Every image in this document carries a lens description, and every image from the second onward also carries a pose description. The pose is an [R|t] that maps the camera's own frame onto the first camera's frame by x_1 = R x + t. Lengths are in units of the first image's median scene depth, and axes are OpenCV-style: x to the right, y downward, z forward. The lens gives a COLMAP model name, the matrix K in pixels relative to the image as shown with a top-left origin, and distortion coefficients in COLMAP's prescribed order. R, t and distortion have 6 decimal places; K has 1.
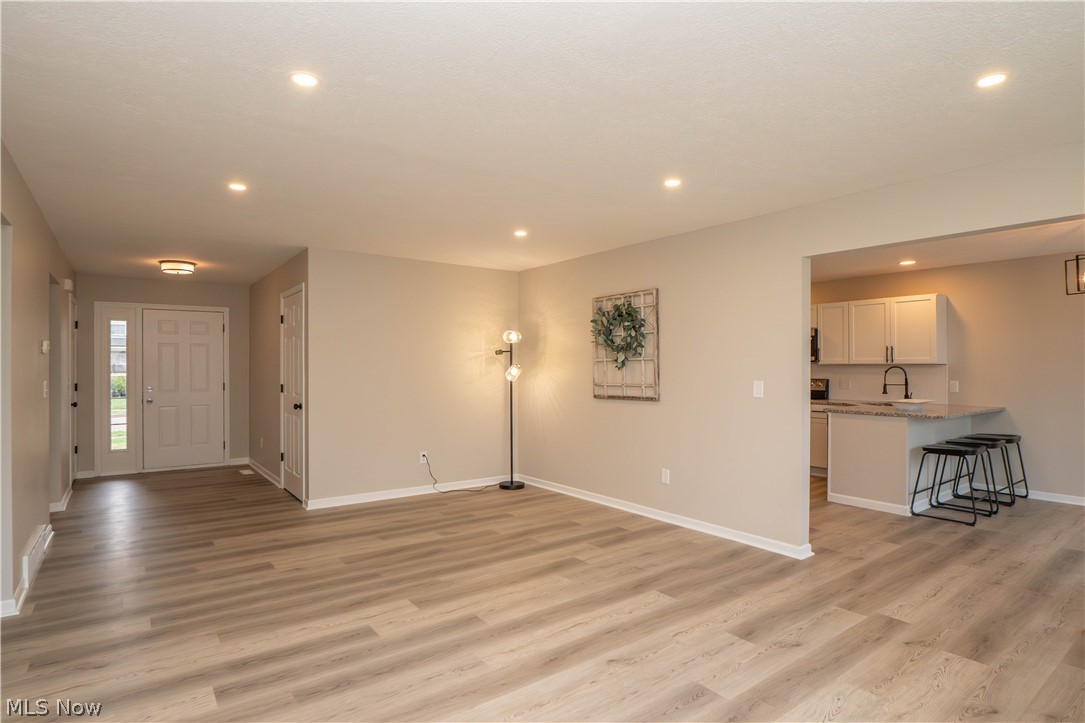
lens RADIAL K [[531.6, 0, 543.9], [0, 531.6, 370.3], [0, 0, 1]] dist [-0.045051, 0.006706]
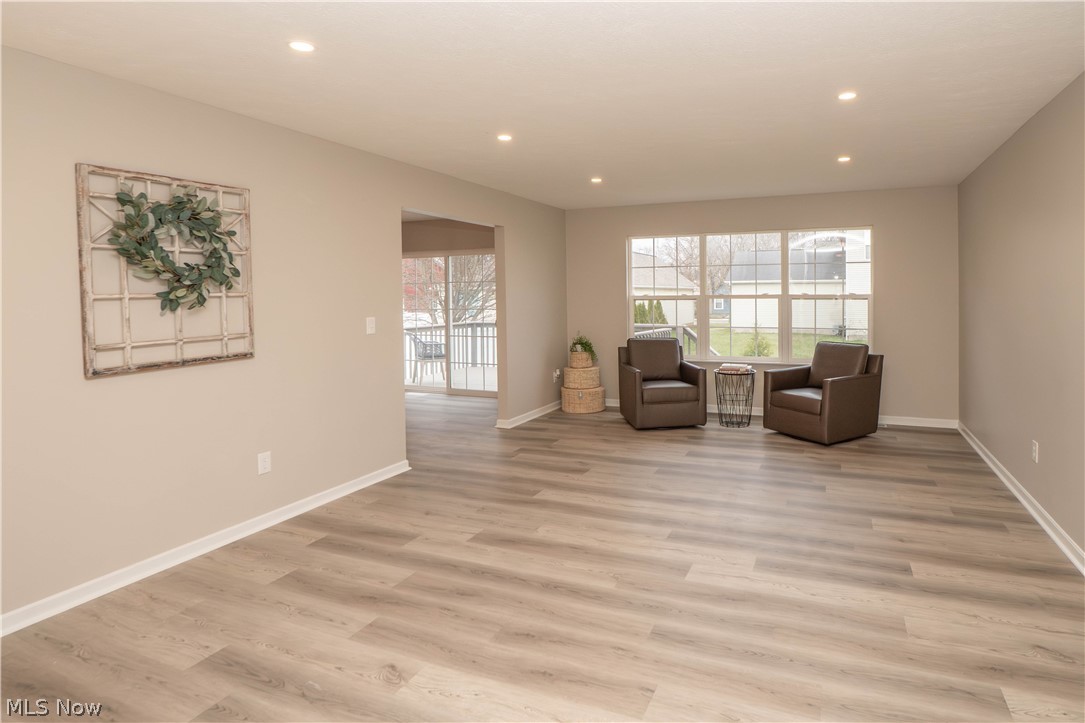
lens RADIAL K [[601.7, 0, 543.2], [0, 601.7, 310.4], [0, 0, 1]] dist [-0.068693, -0.000158]
pose [[-0.443951, -0.013152, 0.895954, -0.700425], [0.021831, 0.999437, 0.025489, -0.013799], [-0.895785, 0.030876, -0.443414, 1.130321]]
